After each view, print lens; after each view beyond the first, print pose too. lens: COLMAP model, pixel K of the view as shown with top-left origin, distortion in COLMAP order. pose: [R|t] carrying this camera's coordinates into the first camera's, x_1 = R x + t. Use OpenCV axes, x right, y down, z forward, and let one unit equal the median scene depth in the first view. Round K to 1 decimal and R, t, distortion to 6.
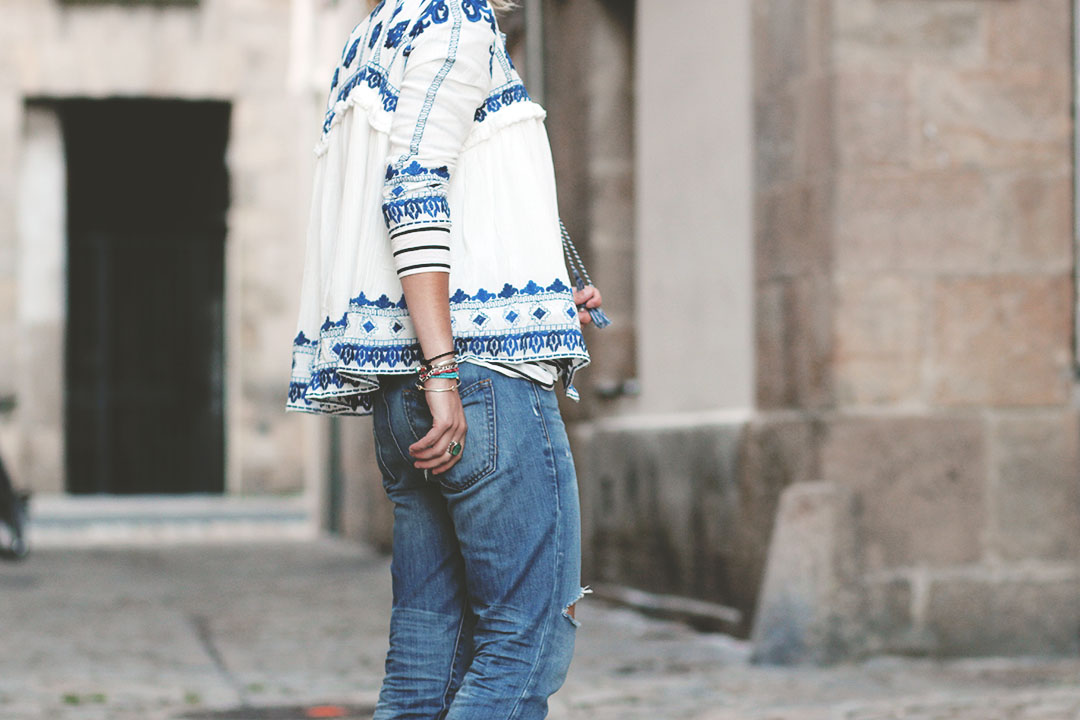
lens RADIAL K [[4226.2, 0, 540.0], [0, 4226.2, 360.0], [0, 0, 1]] dist [-0.080140, -1.179706]
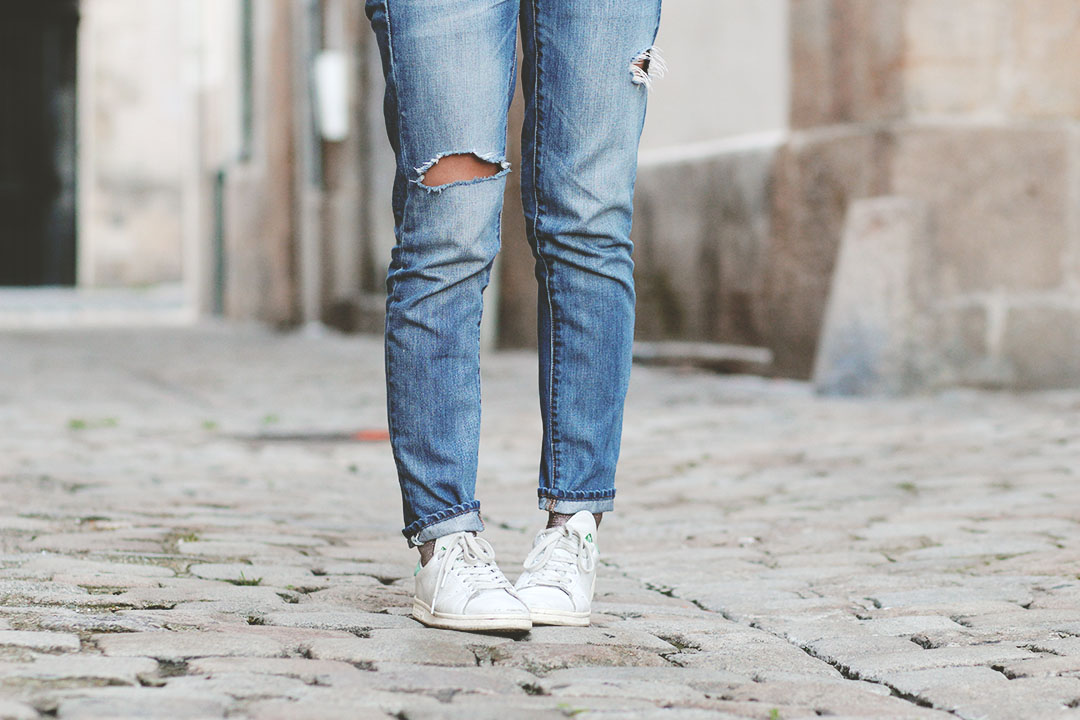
lens RADIAL K [[4226.2, 0, 540.0], [0, 4226.2, 360.0], [0, 0, 1]] dist [-0.080140, -1.179706]
pose [[0.998983, 0.004698, 0.044845, -0.049225], [-0.006610, 0.999071, 0.042585, 0.025385], [-0.044603, -0.042838, 0.998086, 0.092452]]
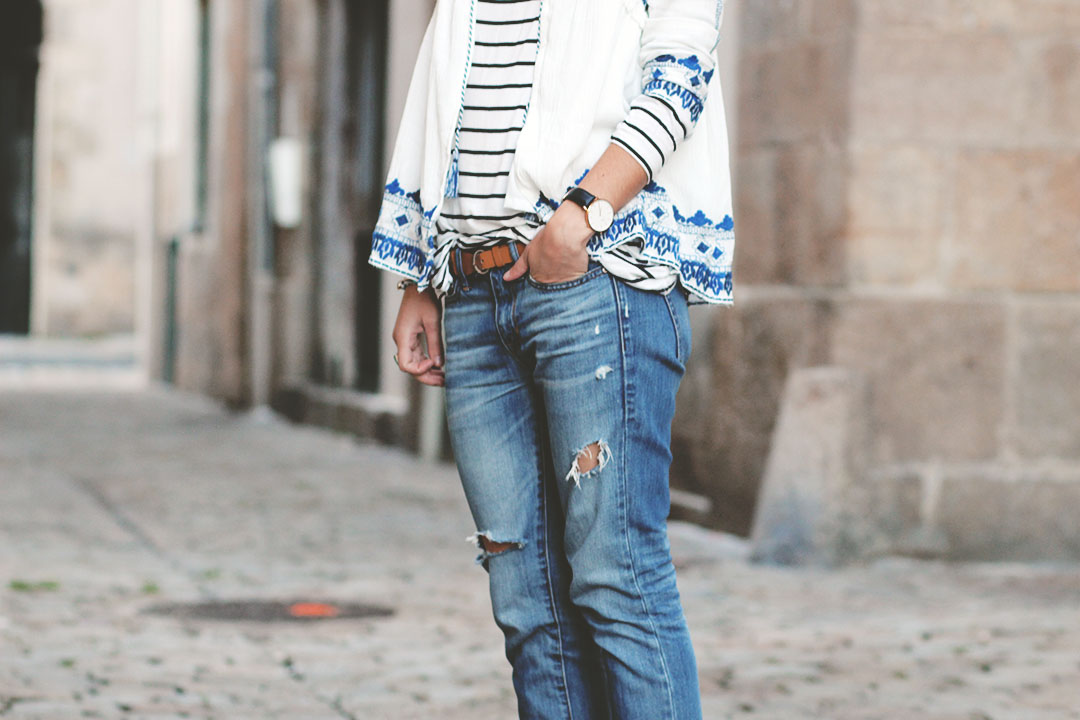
lens RADIAL K [[4226.2, 0, 540.0], [0, 4226.2, 360.0], [0, 0, 1]] dist [-0.080140, -1.179706]
pose [[0.998027, 0.028781, 0.055801, -0.047531], [-0.030777, 0.998905, 0.035249, -0.003188], [-0.054725, -0.036897, 0.997820, 0.083843]]
